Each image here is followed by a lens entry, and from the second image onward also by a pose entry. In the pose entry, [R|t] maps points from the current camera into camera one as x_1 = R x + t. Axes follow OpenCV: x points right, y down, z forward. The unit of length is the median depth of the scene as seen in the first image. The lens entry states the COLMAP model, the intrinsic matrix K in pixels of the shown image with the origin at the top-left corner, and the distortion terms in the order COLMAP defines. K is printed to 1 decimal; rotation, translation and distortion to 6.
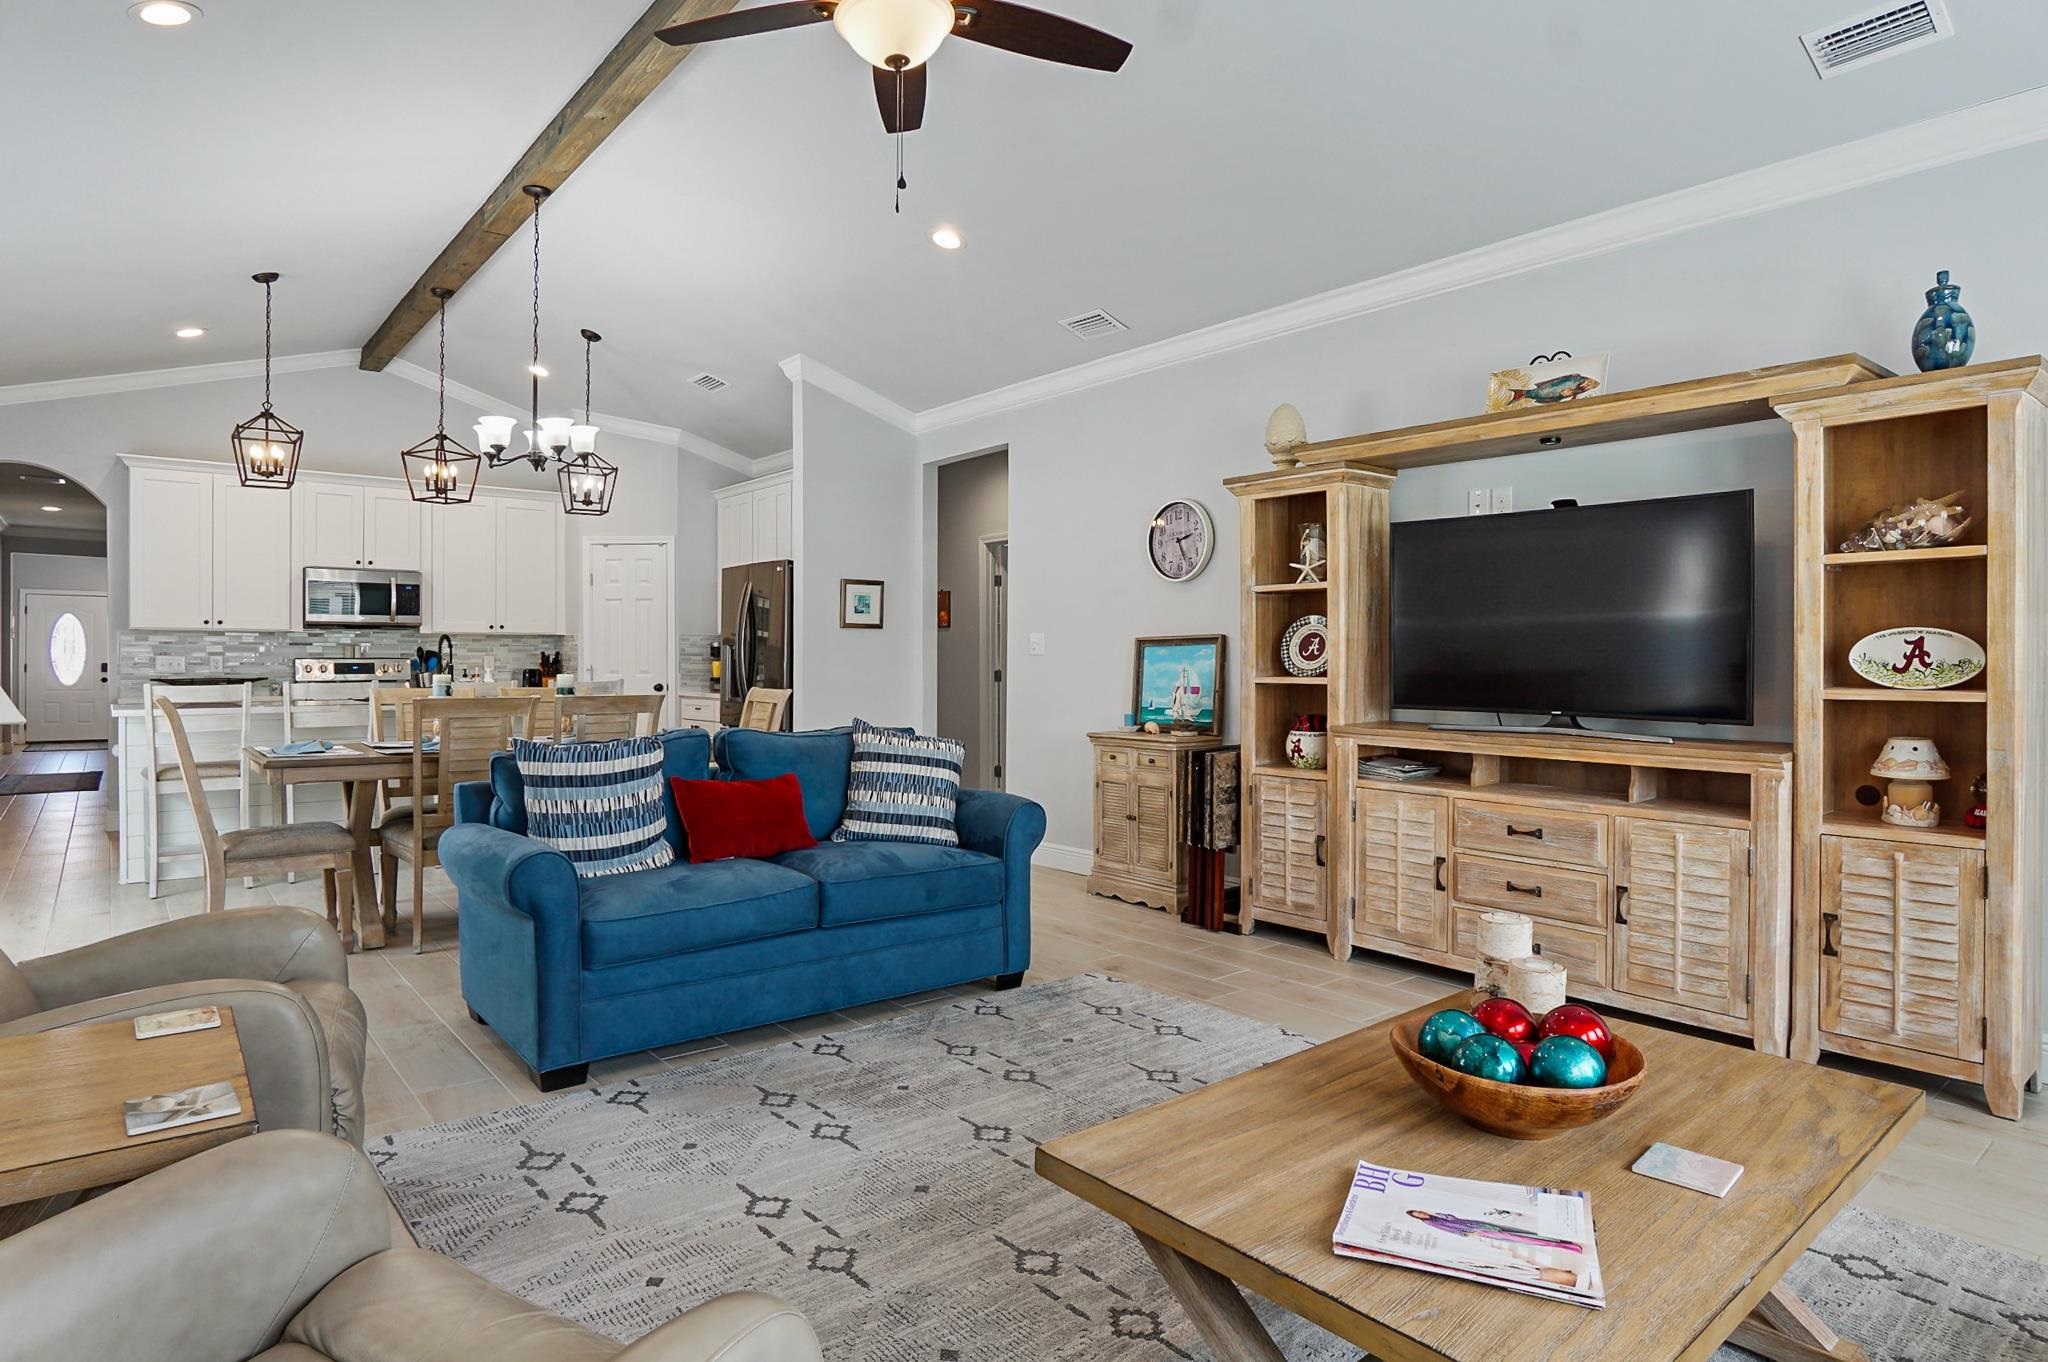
lens RADIAL K [[1123.2, 0, 1008.8], [0, 1123.2, 658.4], [0, 0, 1]] dist [-0.024538, 0.002046]
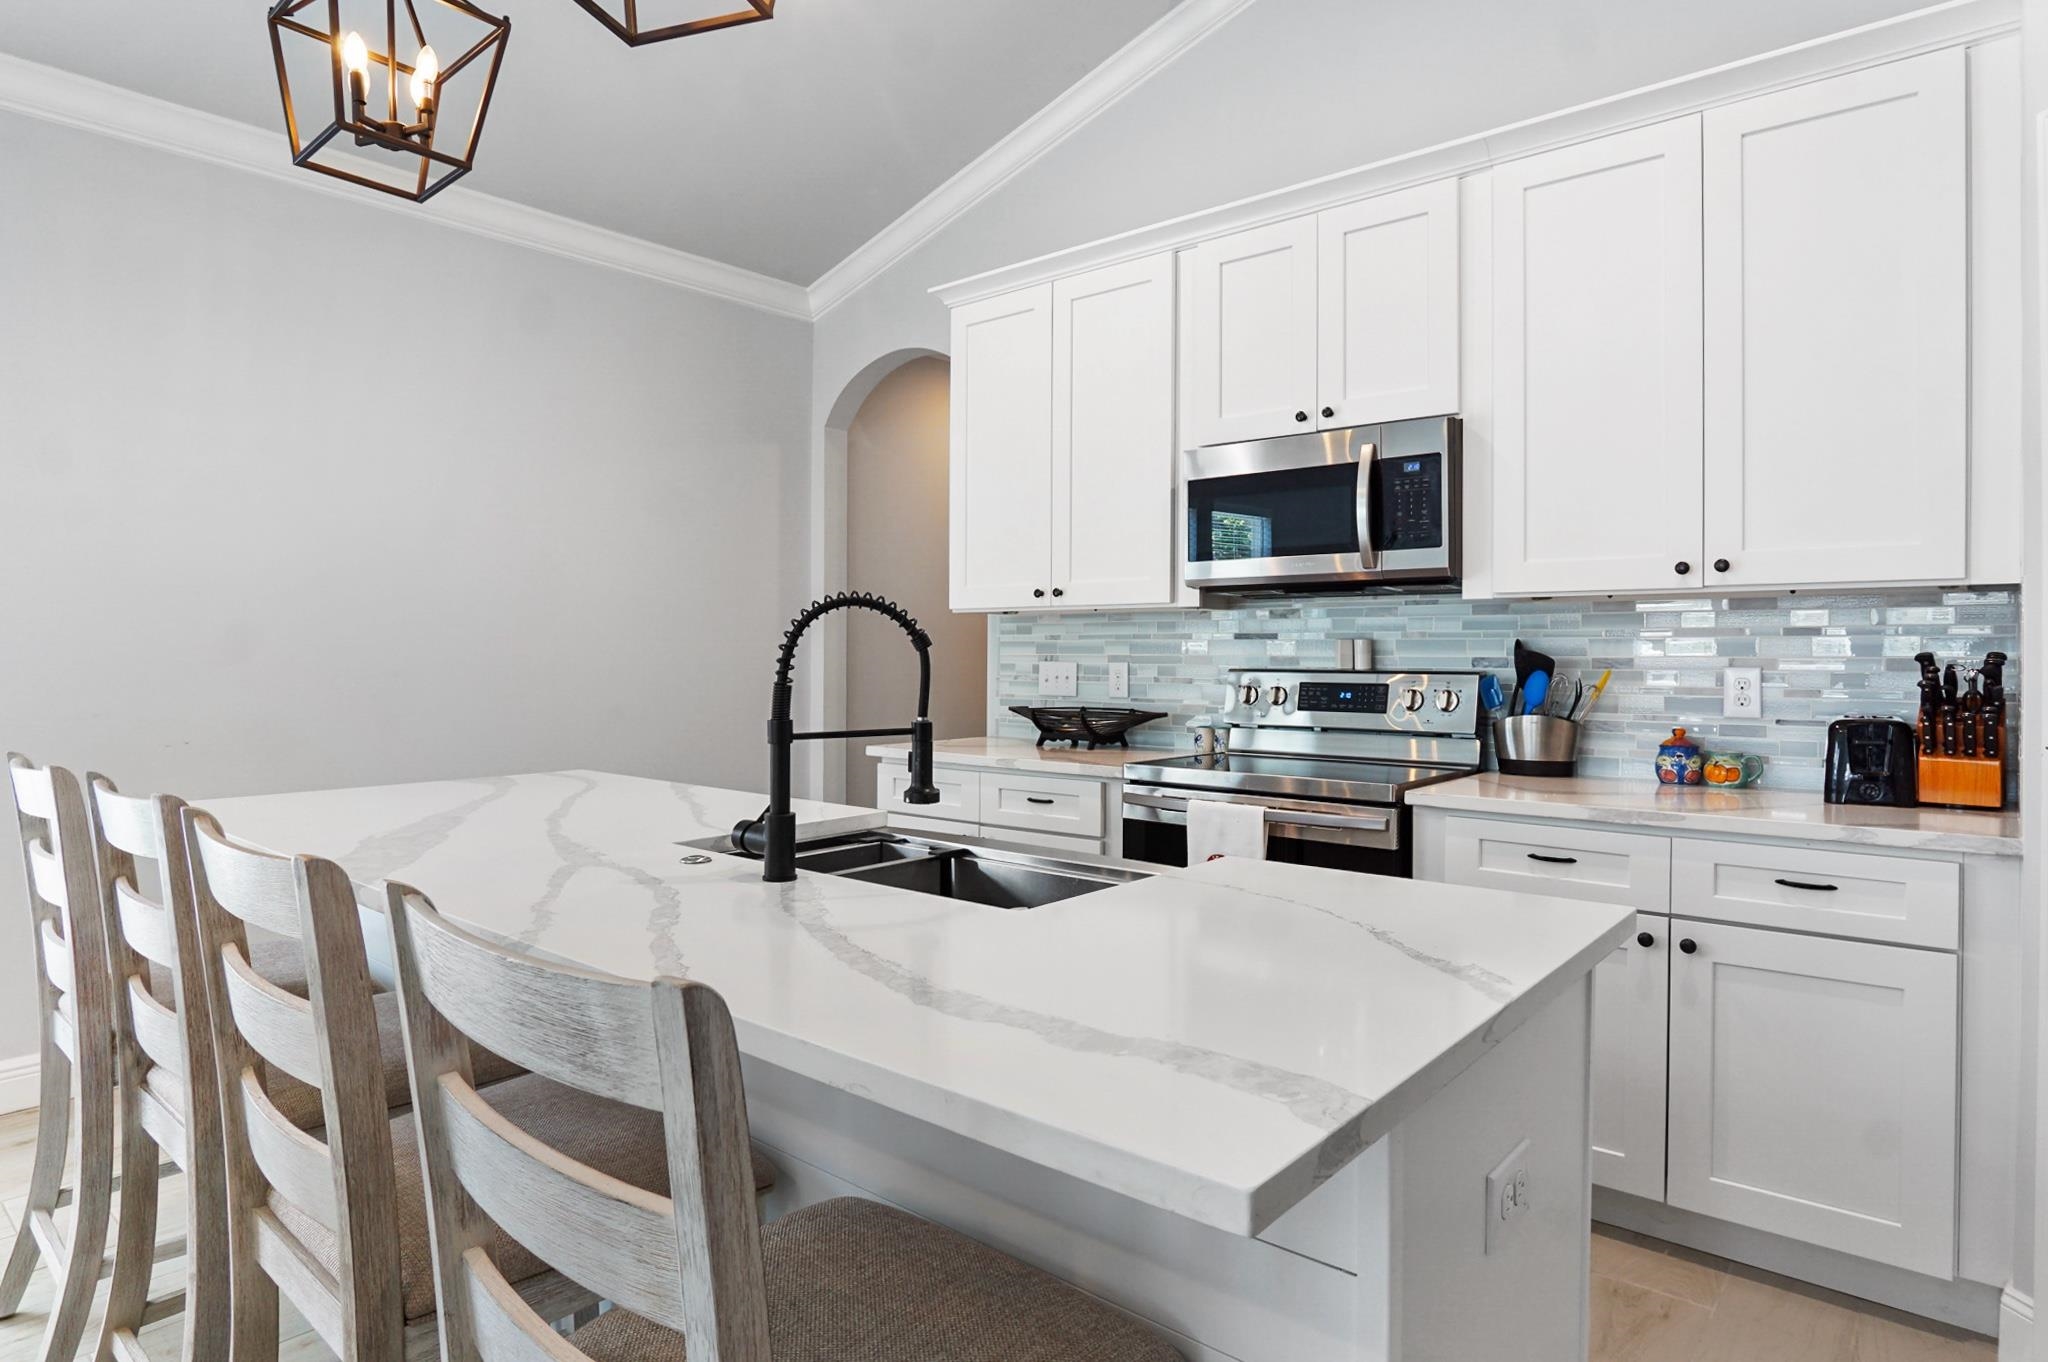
lens RADIAL K [[1123.2, 0, 1008.8], [0, 1123.2, 658.4], [0, 0, 1]] dist [-0.024538, 0.002046]
pose [[0.171428, 0.007611, -0.985167, -0.456185], [0.001938, 0.999966, 0.008063, -0.016237], [0.985195, -0.003291, 0.171408, 1.678113]]
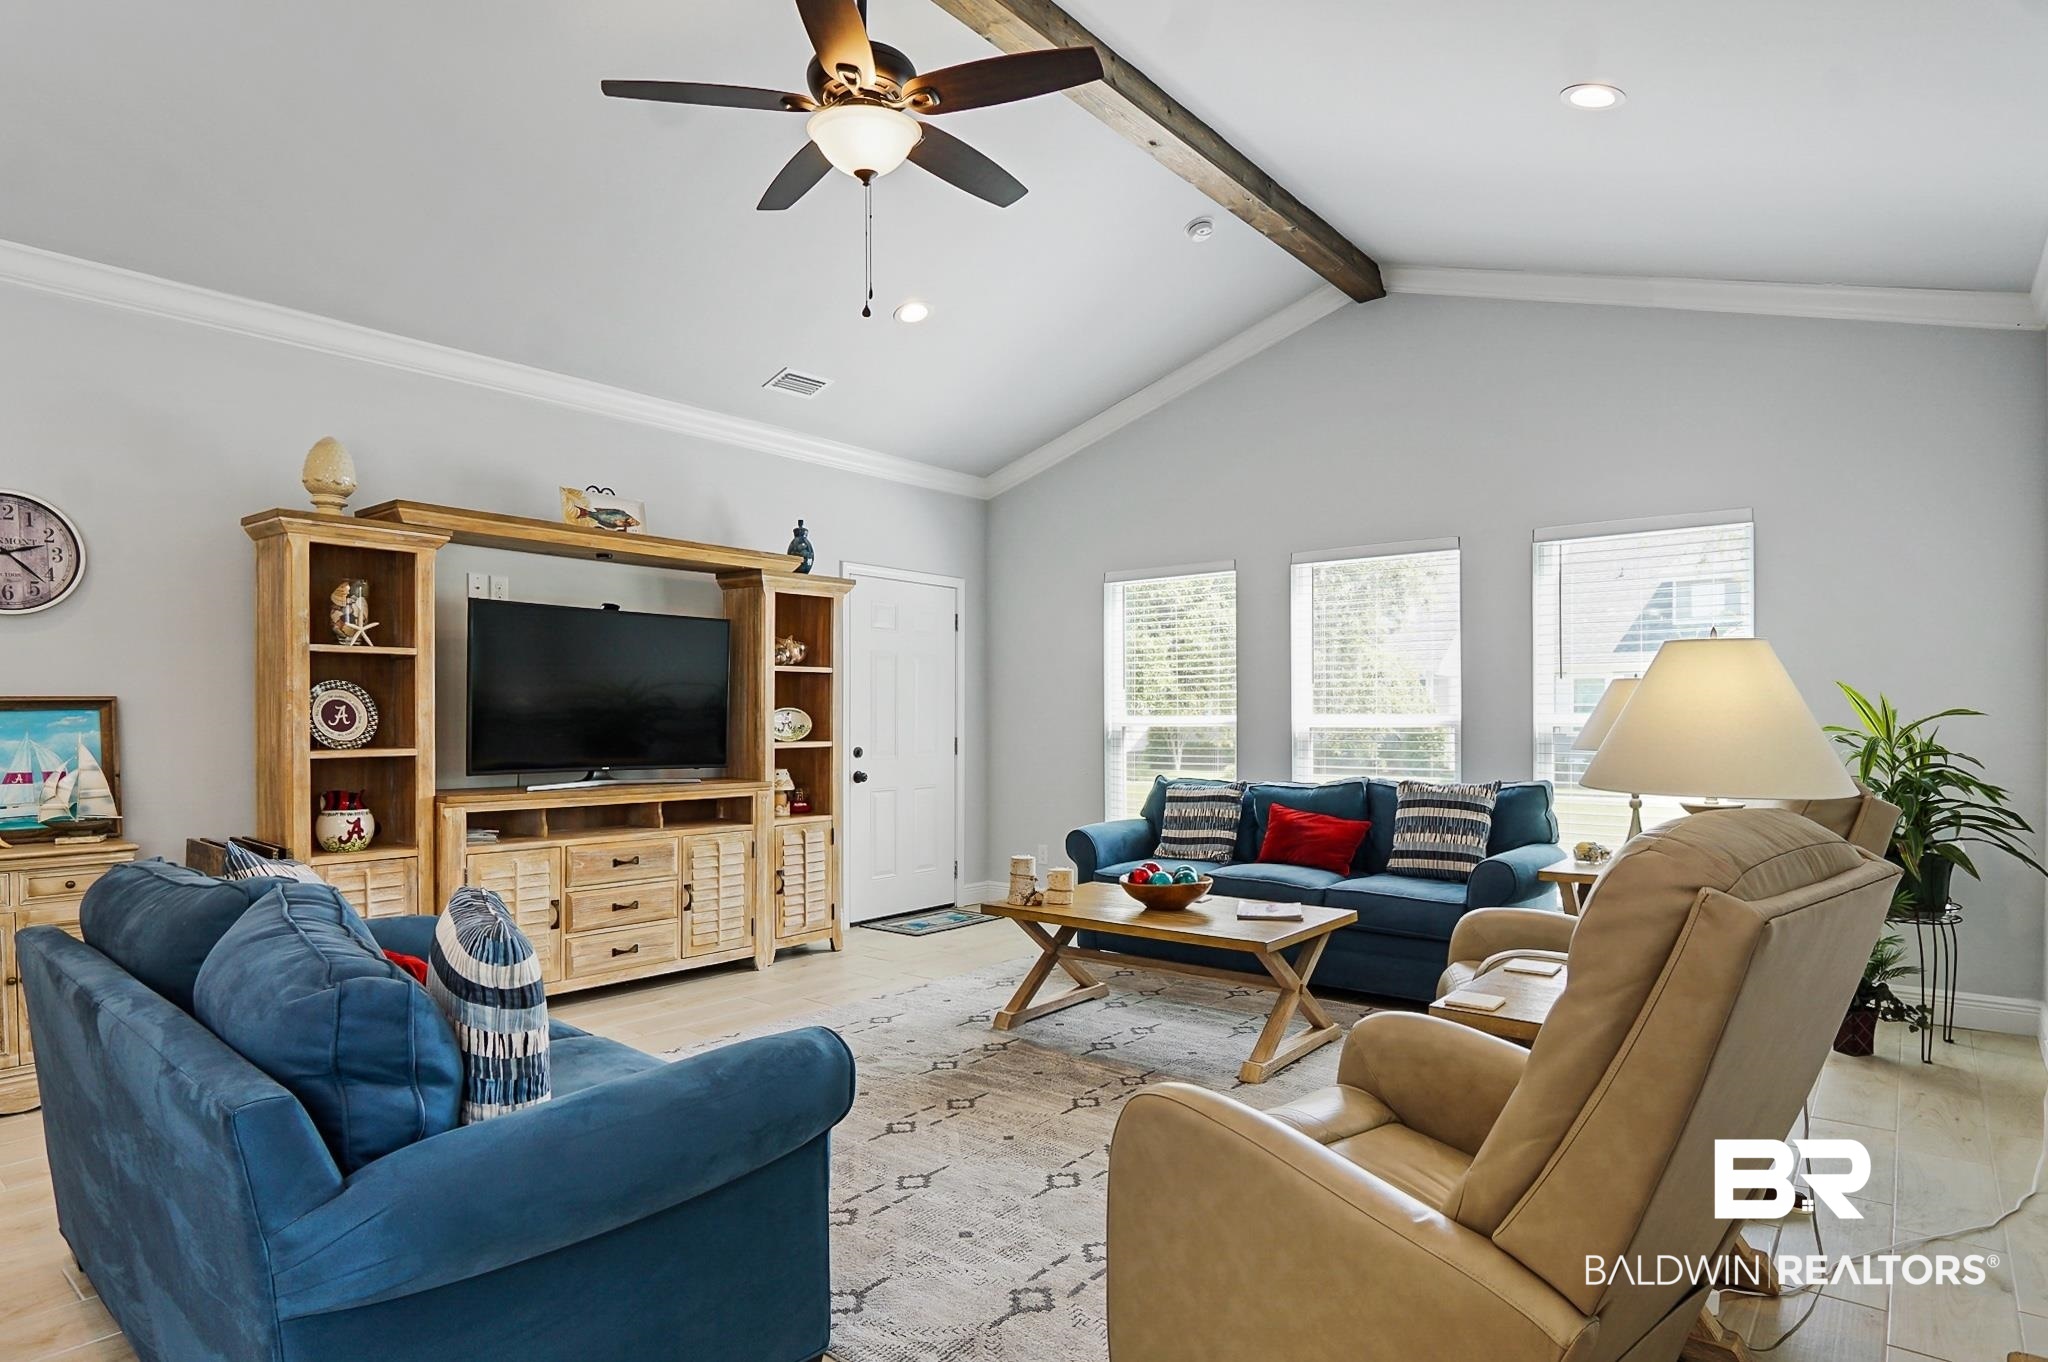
lens RADIAL K [[1116.6, 0, 1015.5], [0, 1116.6, 722.4], [0, 0, 1]] dist [-0.027198, 0.000176]
pose [[-0.197254, -0.007656, 0.980322, -0.807274], [-0.000325, 0.999970, 0.007744, -0.013792], [-0.980352, 0.001209, -0.197251, 0.742983]]
